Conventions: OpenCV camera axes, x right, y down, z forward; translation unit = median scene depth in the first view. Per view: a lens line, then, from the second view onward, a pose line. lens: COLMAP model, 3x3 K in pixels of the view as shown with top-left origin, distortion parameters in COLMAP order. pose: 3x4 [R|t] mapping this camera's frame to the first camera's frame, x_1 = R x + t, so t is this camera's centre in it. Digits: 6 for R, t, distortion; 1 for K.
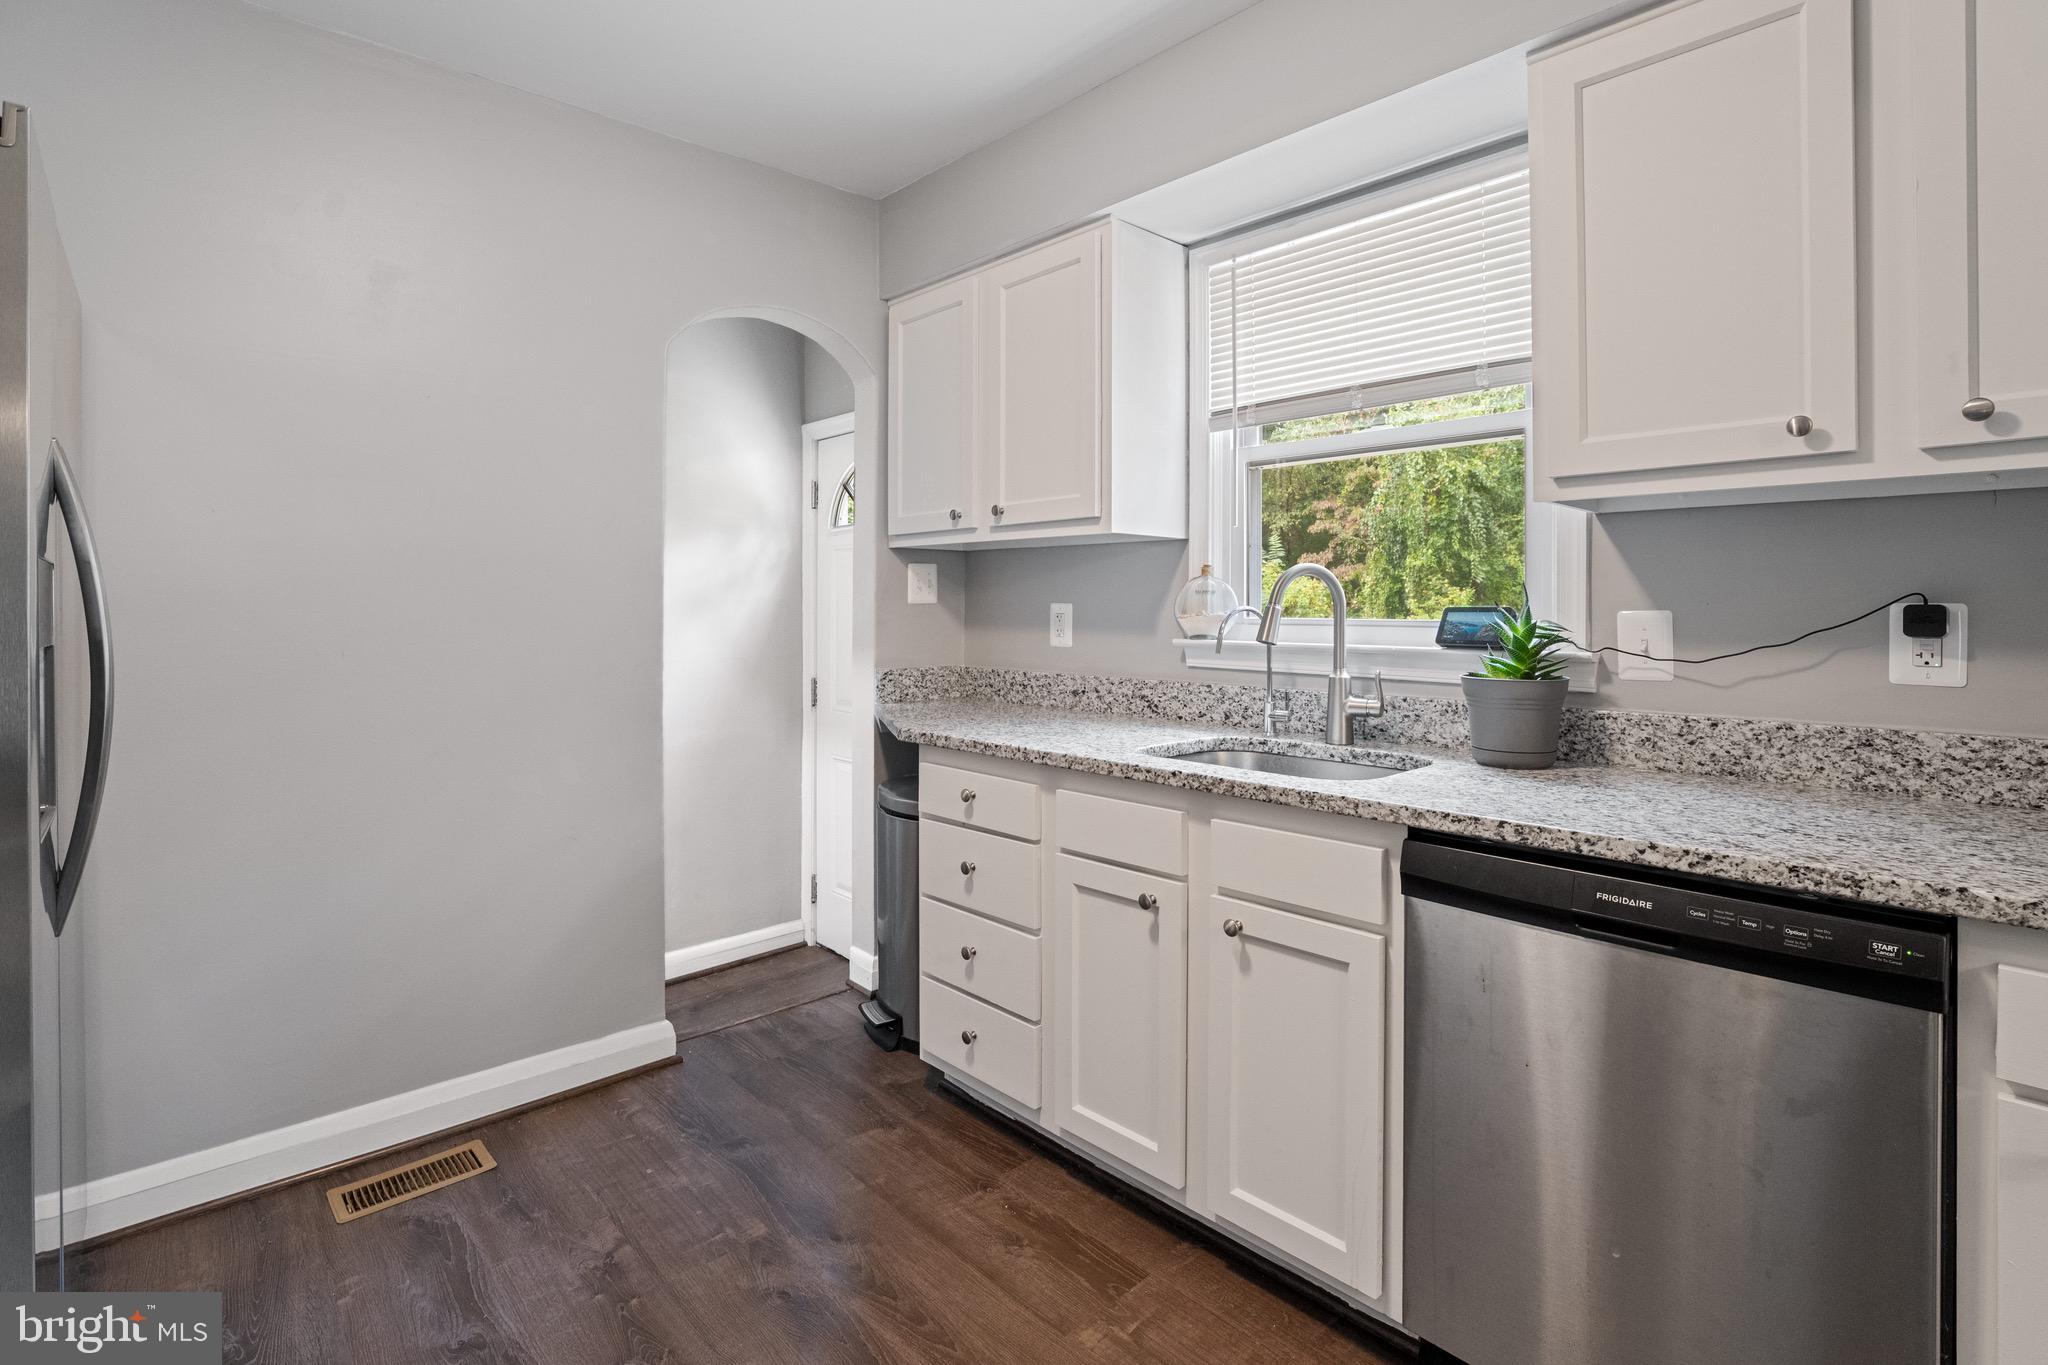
lens RADIAL K [[983.4, 0, 1010.5], [0, 983.4, 599.6], [0, 0, 1]] dist [-0.046584, 0.016543]
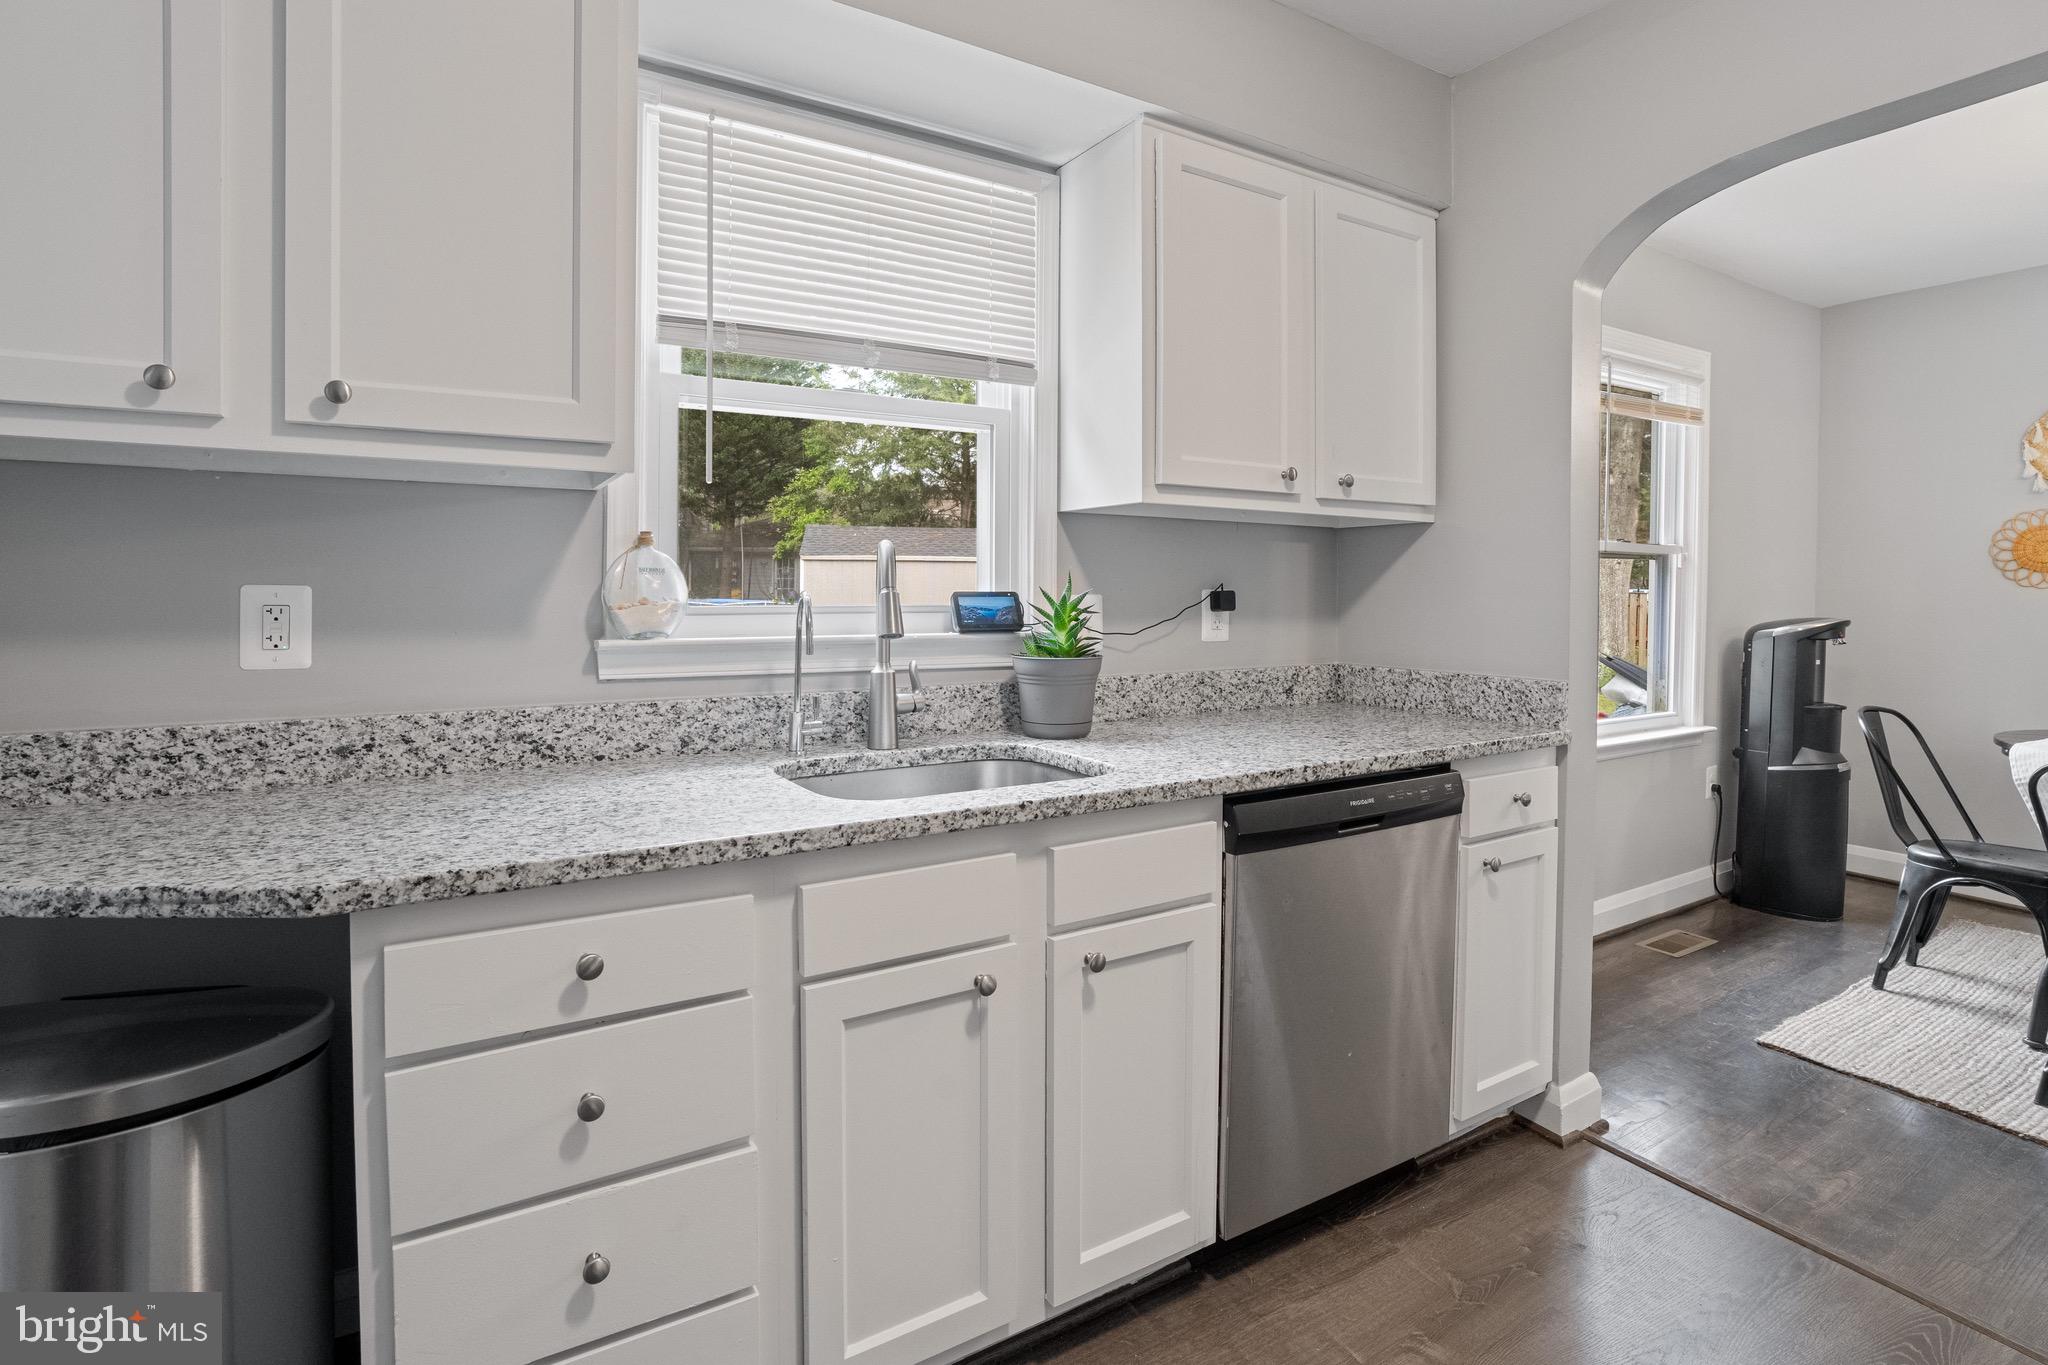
lens RADIAL K [[983.4, 0, 1011.3], [0, 983.4, 608.2], [0, 0, 1]] dist [-0.046584, 0.016543]
pose [[0.203699, -0.018773, 0.978854, -0.541248], [-0.009157, 0.999736, 0.021079, 0.002479], [-0.978991, -0.013257, 0.203473, 0.766584]]
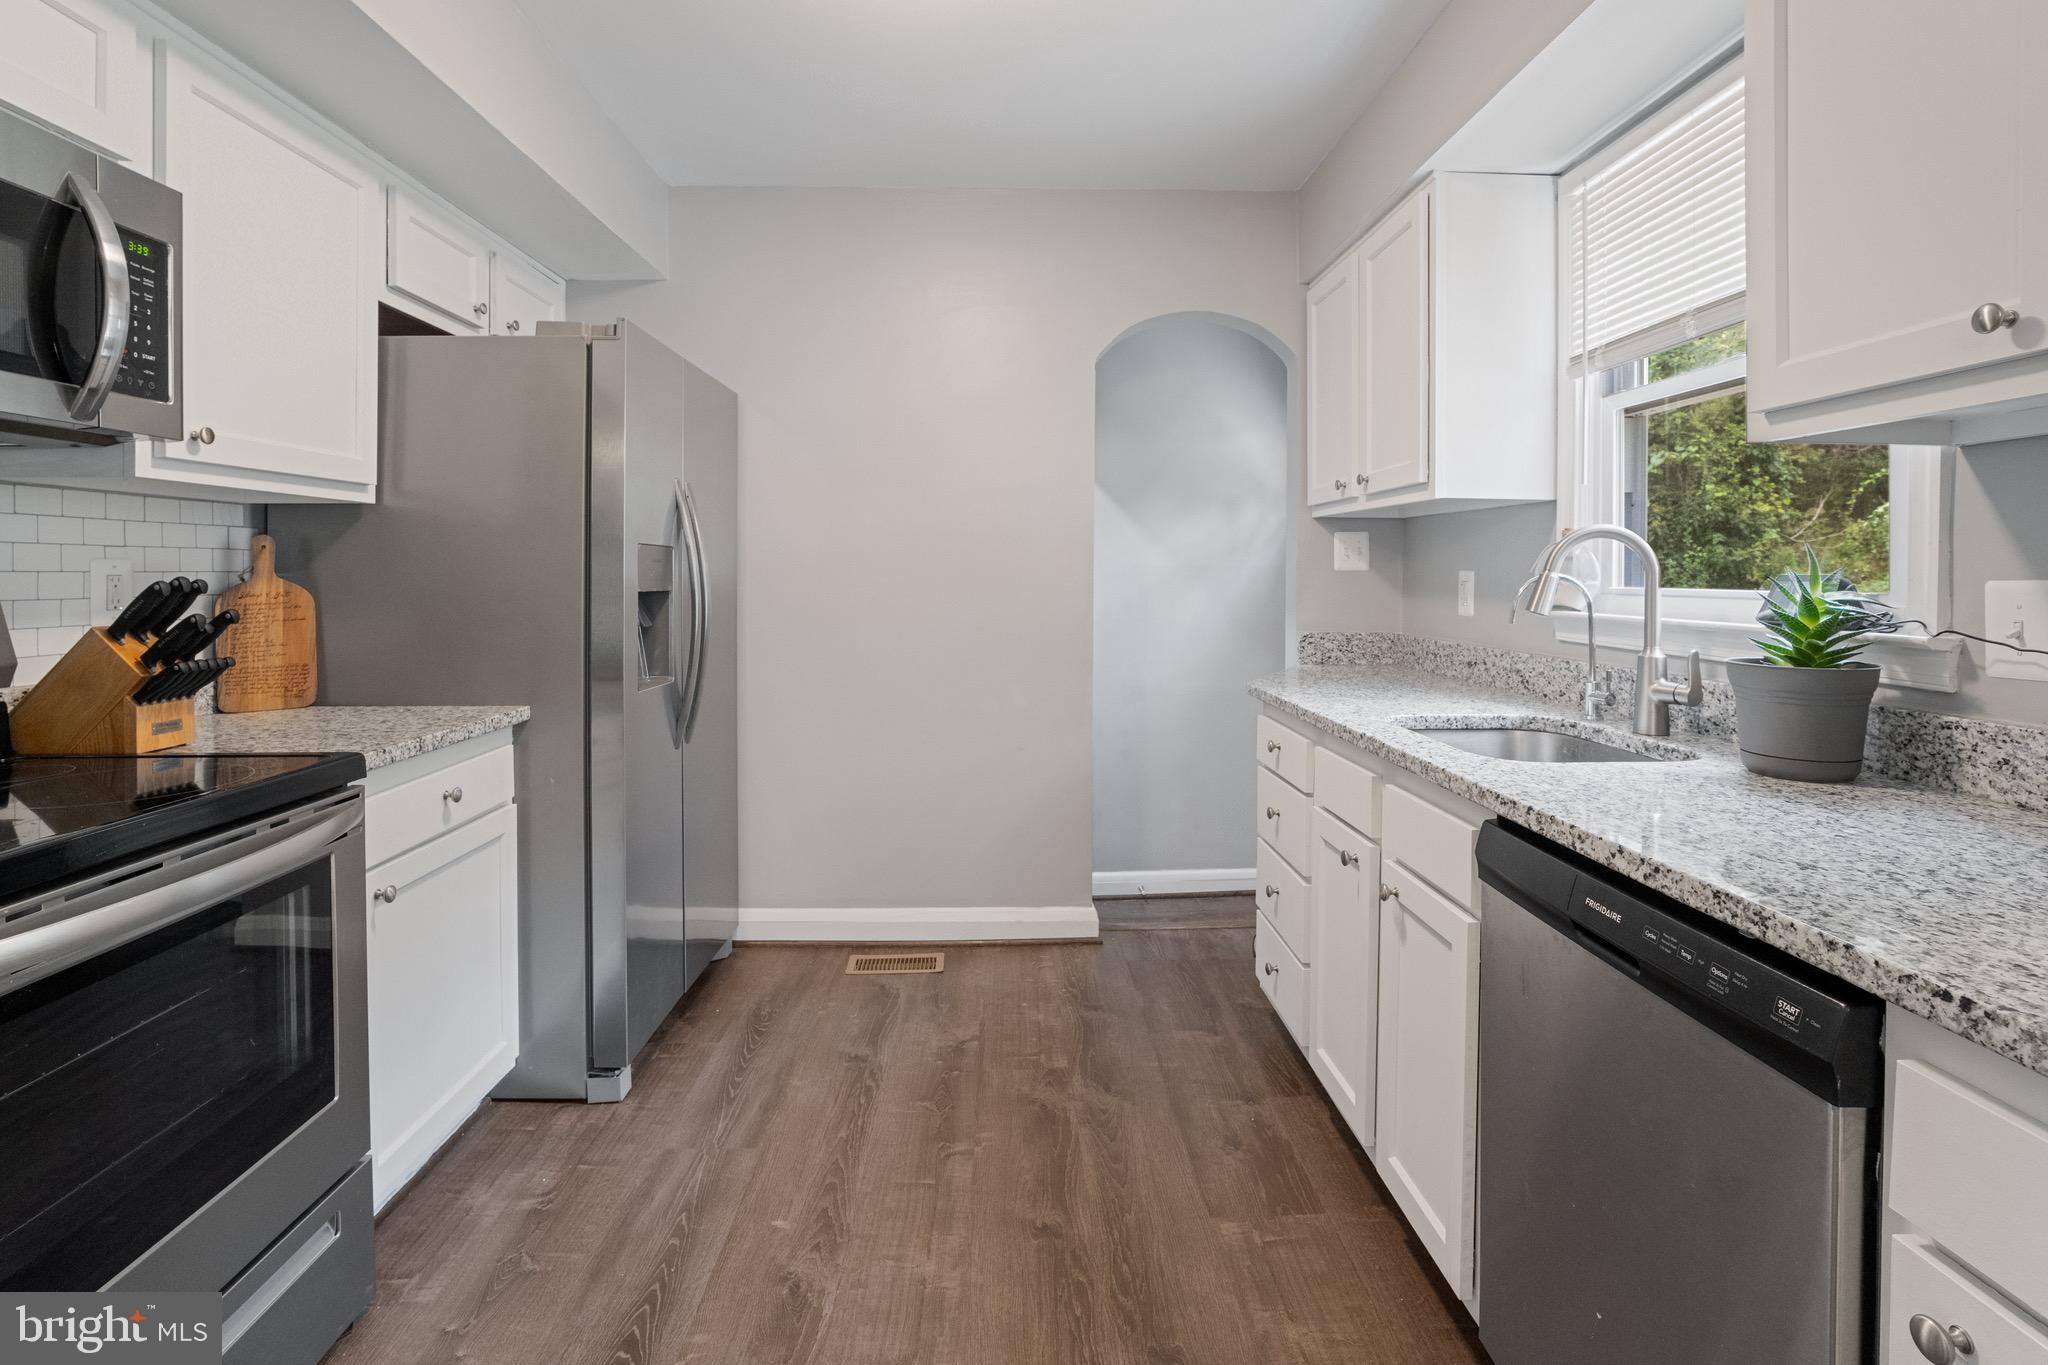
lens RADIAL K [[983.4, 0, 1029.7], [0, 983.4, 572.4], [0, 0, 1]] dist [-0.046584, 0.016543]
pose [[0.761877, 0.003494, -0.647712, 0.507791], [-0.001147, 0.999991, 0.004046, 0.003074], [0.647720, -0.002340, 0.761875, 0.001411]]
